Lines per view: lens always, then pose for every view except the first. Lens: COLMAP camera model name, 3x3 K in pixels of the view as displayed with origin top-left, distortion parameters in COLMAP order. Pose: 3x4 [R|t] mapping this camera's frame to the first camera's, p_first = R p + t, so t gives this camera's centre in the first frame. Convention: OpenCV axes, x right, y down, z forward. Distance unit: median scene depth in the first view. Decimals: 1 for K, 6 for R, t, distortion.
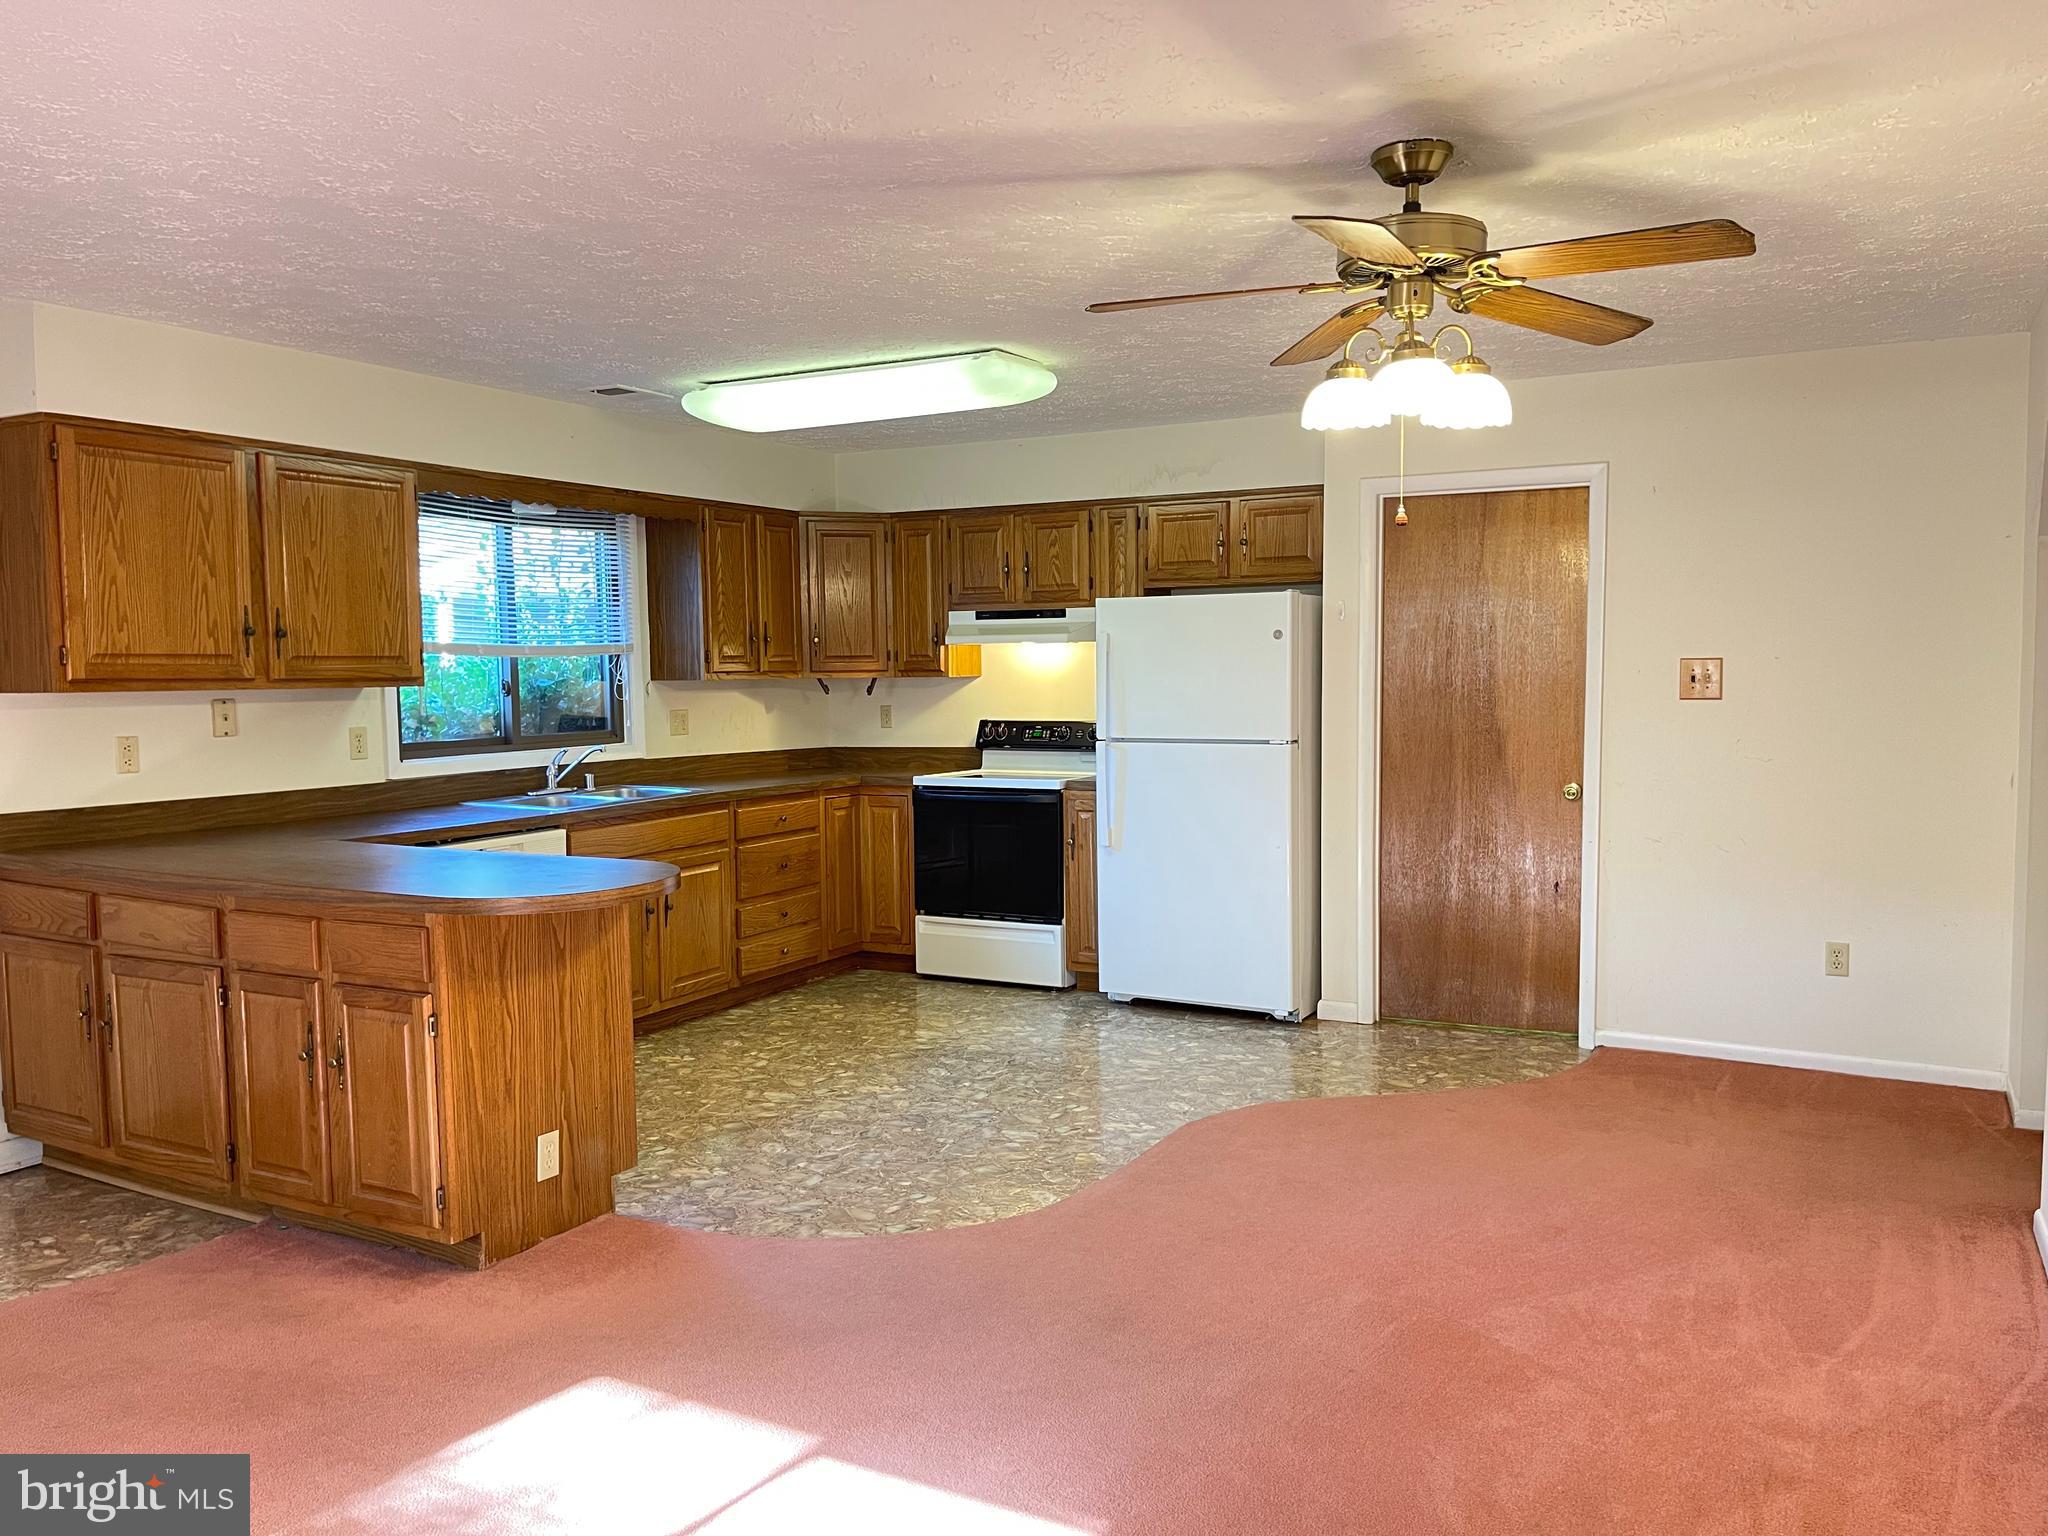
lens RADIAL K [[1542.6, 0, 1036.9], [0, 1542.6, 774.7], [0, 0, 1]] dist [0.062924, -0.074982]
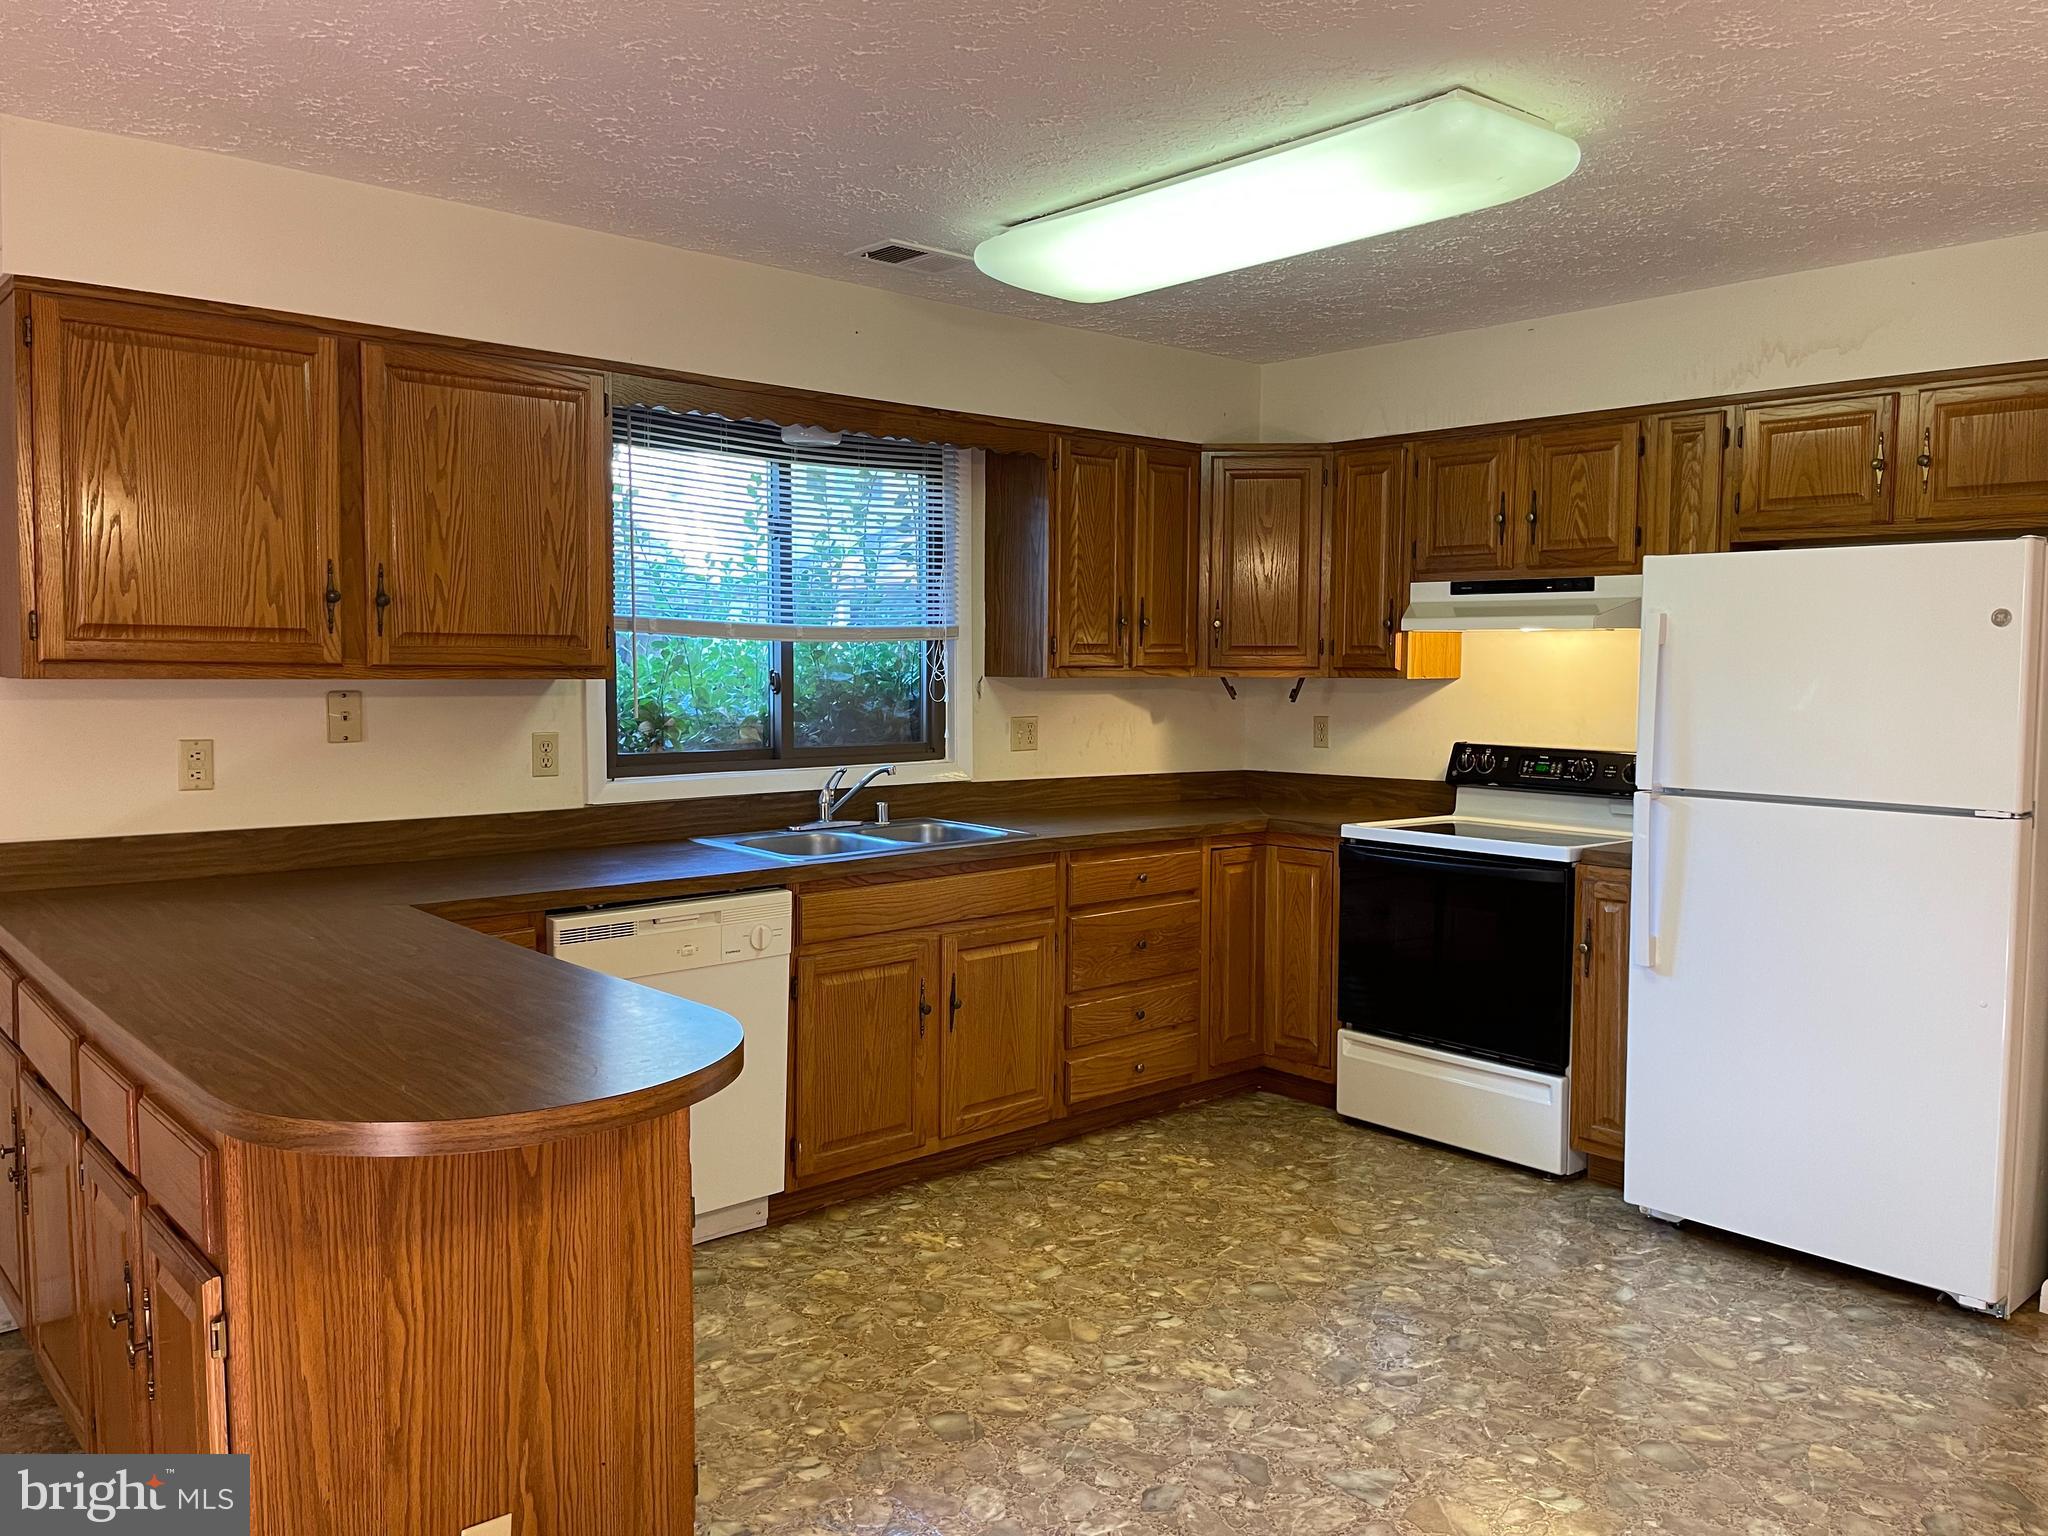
lens RADIAL K [[1542.6, 0, 1018.8], [0, 1542.6, 754.6], [0, 0, 1]] dist [0.062924, -0.074982]
pose [[0.939001, 0.039965, -0.341584, 0.020347], [-0.042623, 0.999091, -0.000278, -0.026805], [0.341263, 0.014820, 0.939851, 0.355249]]
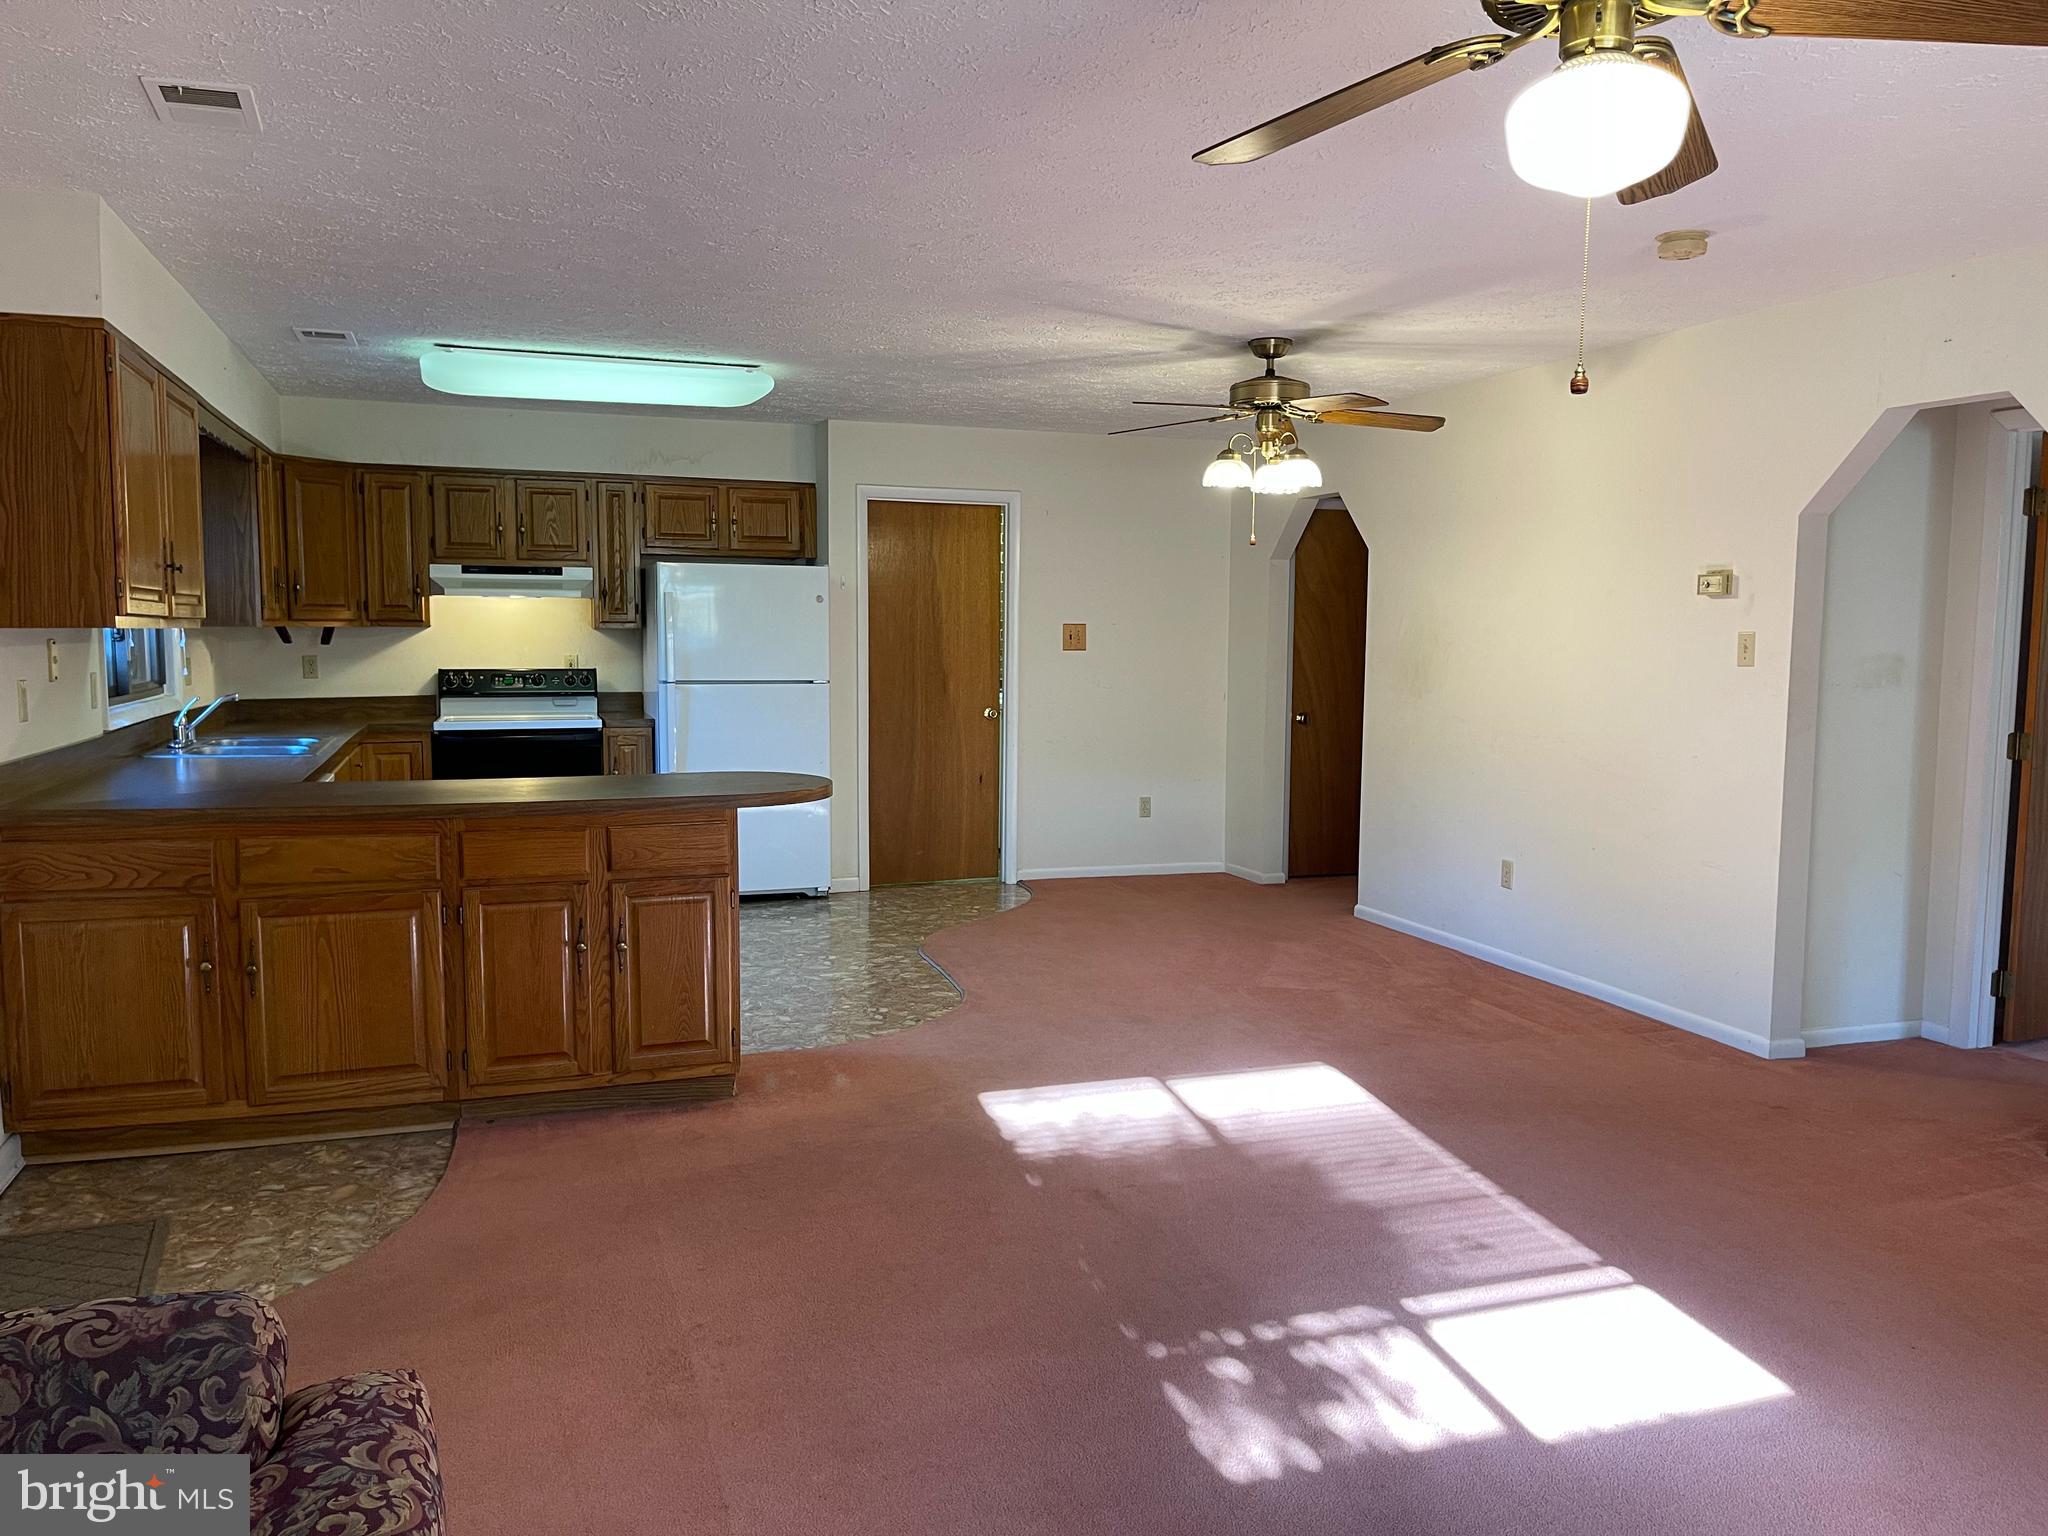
lens RADIAL K [[1542.6, 0, 1041.9], [0, 1542.6, 769.6], [0, 0, 1]] dist [0.062924, -0.074982]
pose [[0.667692, -0.052990, 0.742549, -0.675285], [0.039477, 0.998580, 0.035763, 0.013524], [-0.743390, 0.005435, 0.668836, -0.010659]]
